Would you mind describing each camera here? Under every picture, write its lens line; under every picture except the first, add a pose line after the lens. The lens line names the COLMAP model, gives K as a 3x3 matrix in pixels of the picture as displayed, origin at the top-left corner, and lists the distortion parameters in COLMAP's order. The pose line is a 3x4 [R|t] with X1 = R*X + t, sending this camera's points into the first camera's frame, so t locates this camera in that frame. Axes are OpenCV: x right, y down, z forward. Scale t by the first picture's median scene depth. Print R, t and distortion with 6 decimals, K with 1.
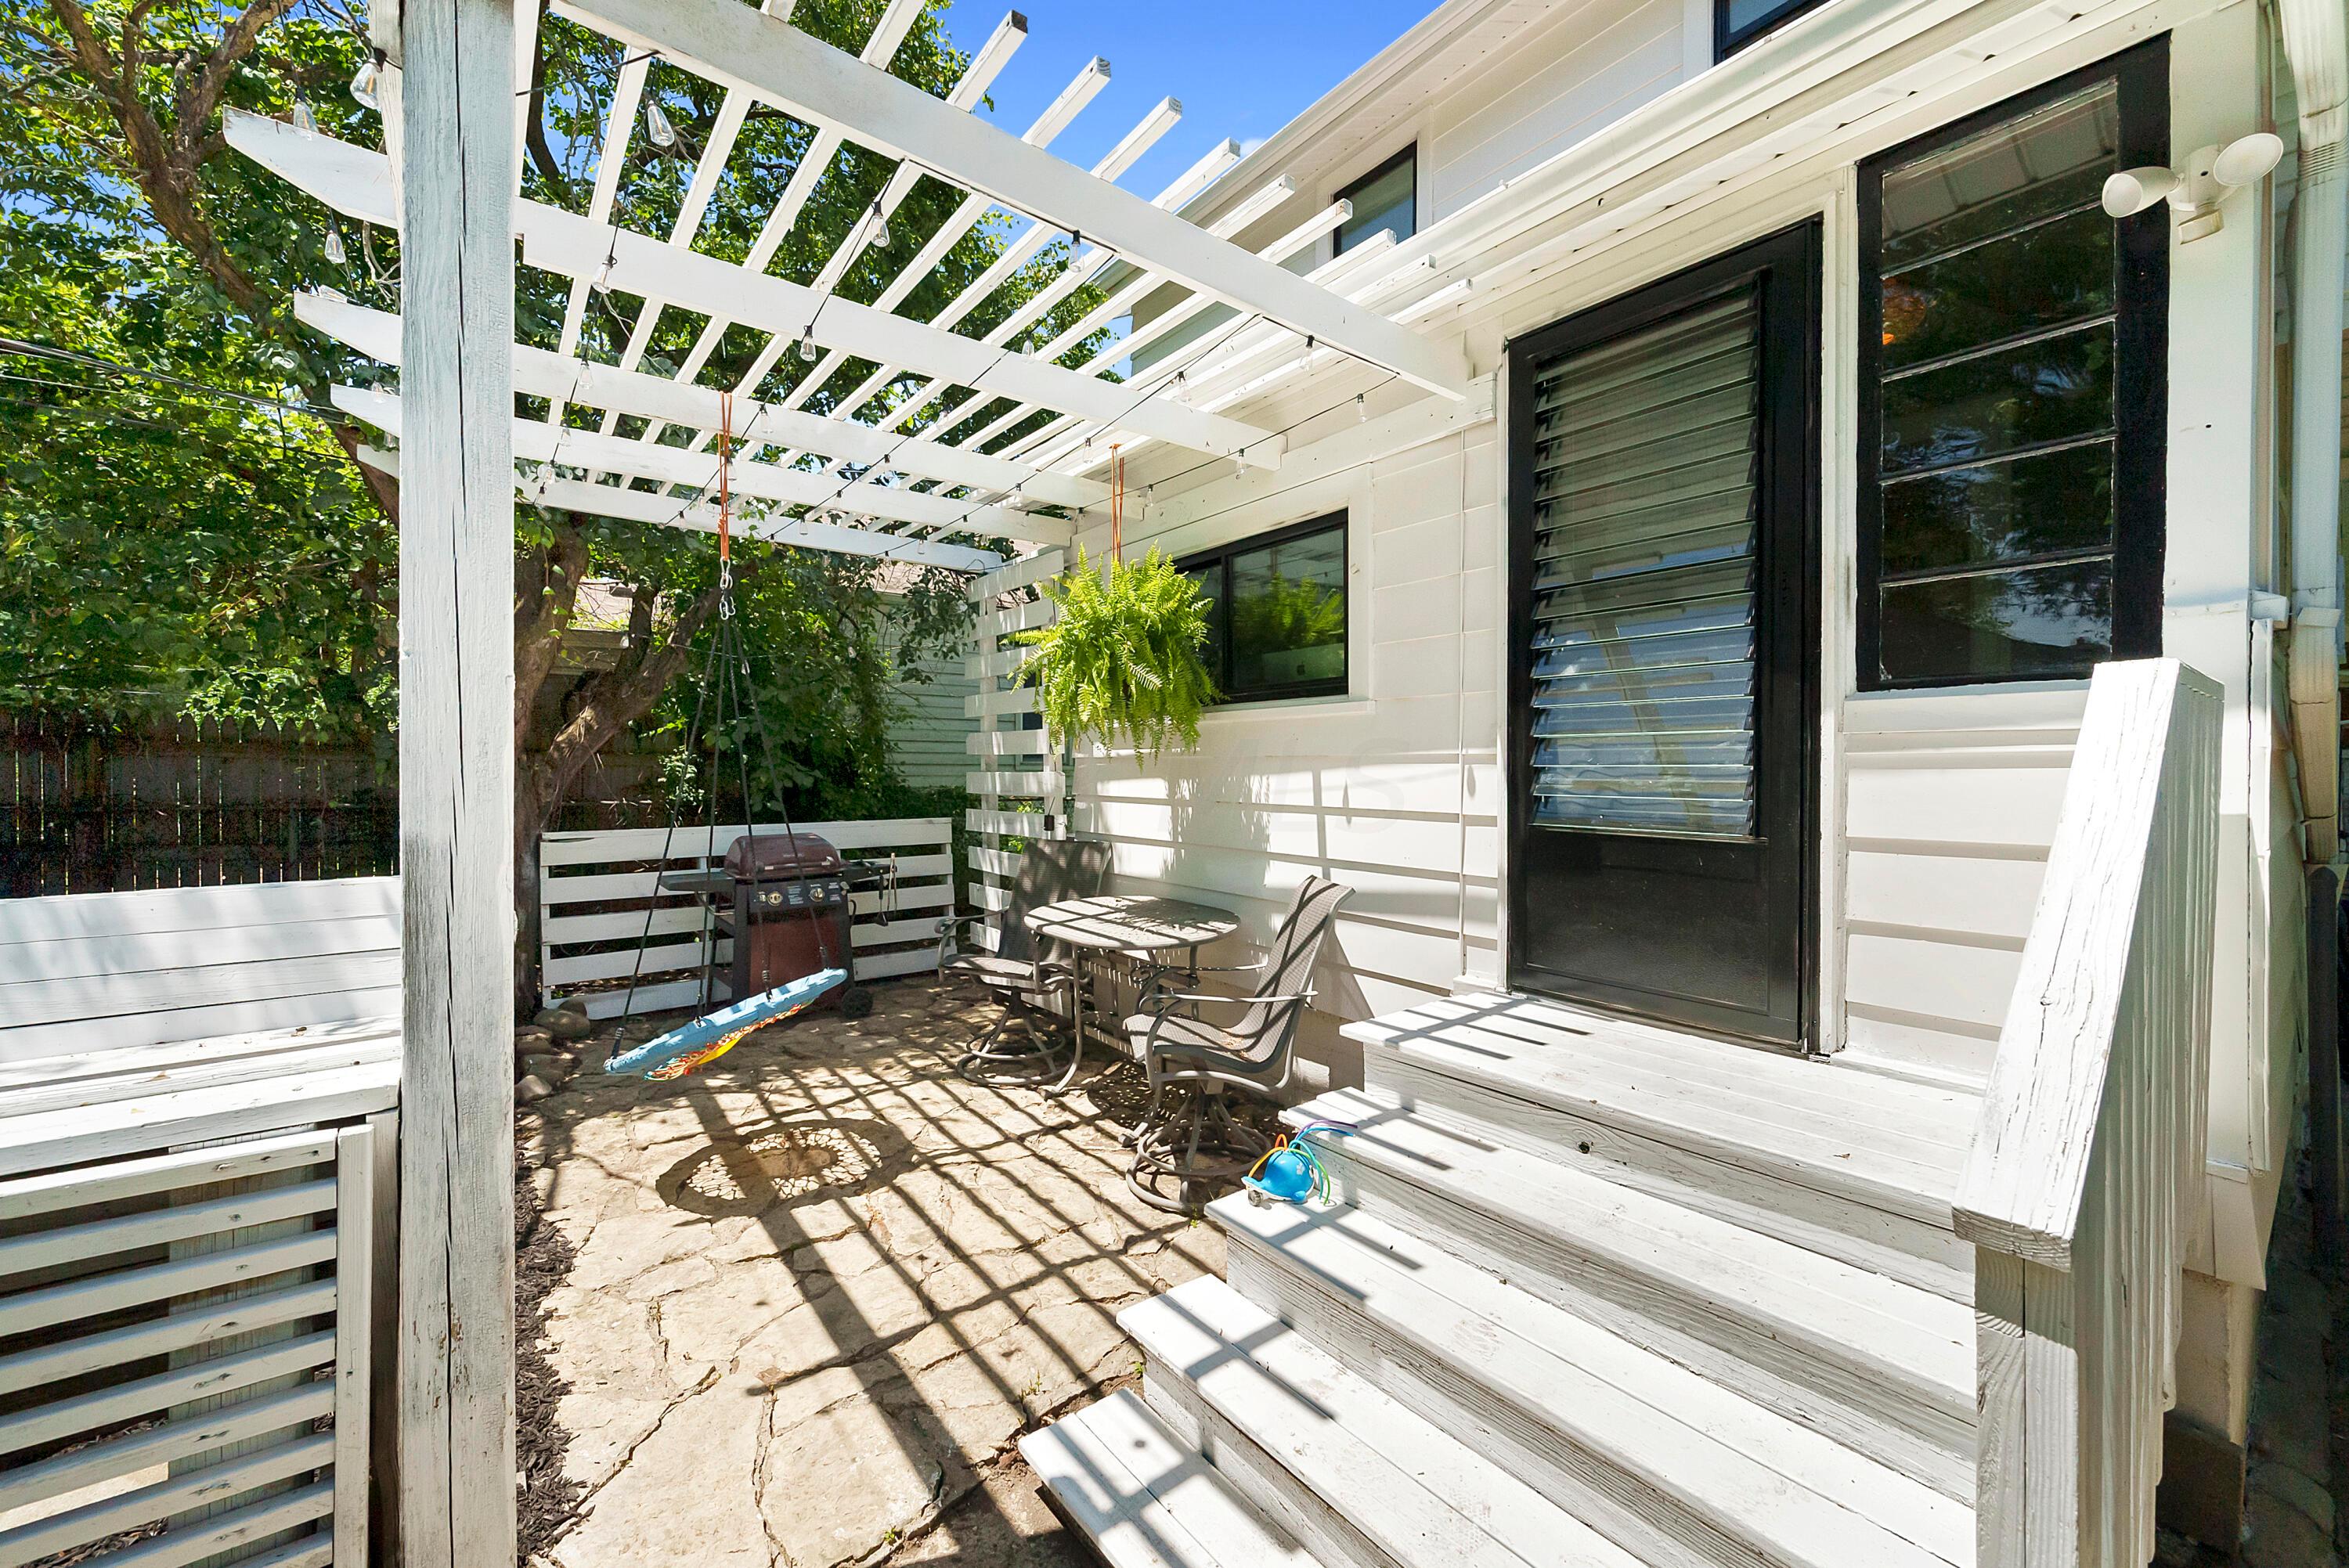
lens RADIAL K [[918.2, 0, 1166.5], [0, 918.2, 776.4], [0, 0, 1]] dist [-0.004150, -0.000068]
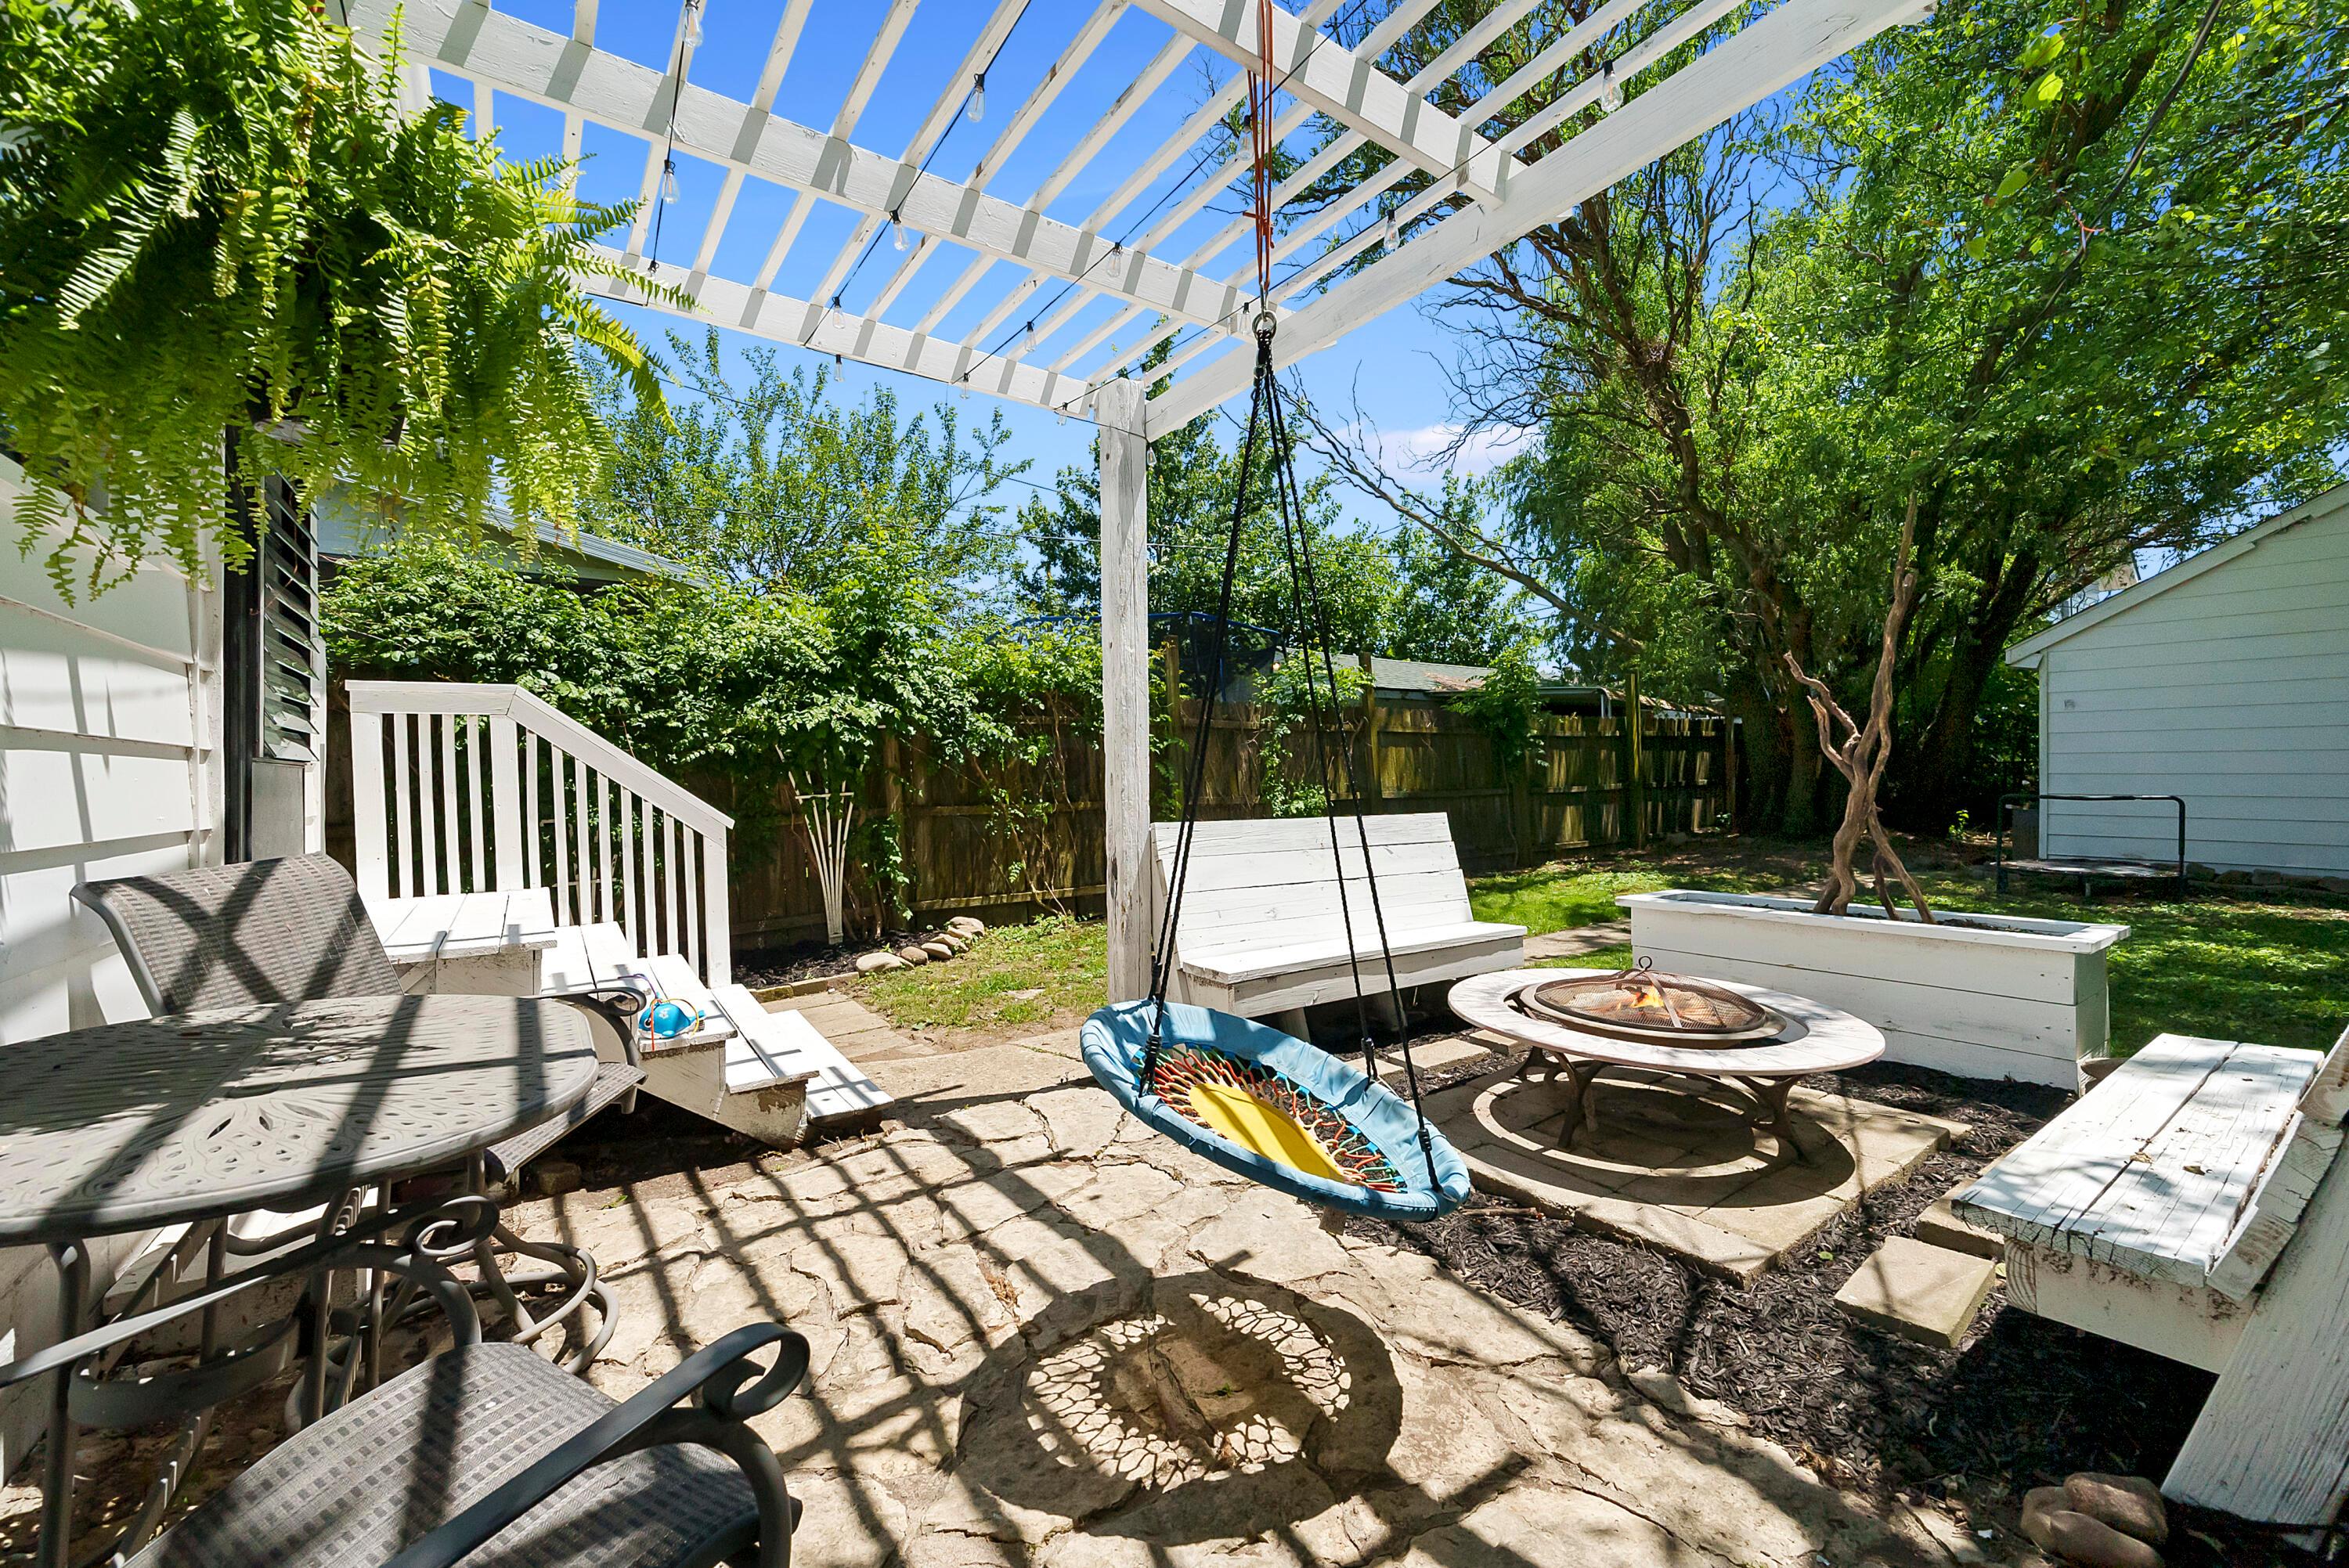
lens RADIAL K [[918.2, 0, 1182.1], [0, 918.2, 785.8], [0, 0, 1]] dist [-0.004150, -0.000068]
pose [[-0.999236, 0.009727, 0.037855, -0.387535], [0.010755, 0.999576, 0.027043, 0.049697], [-0.037576, 0.027429, -0.998917, 1.352071]]
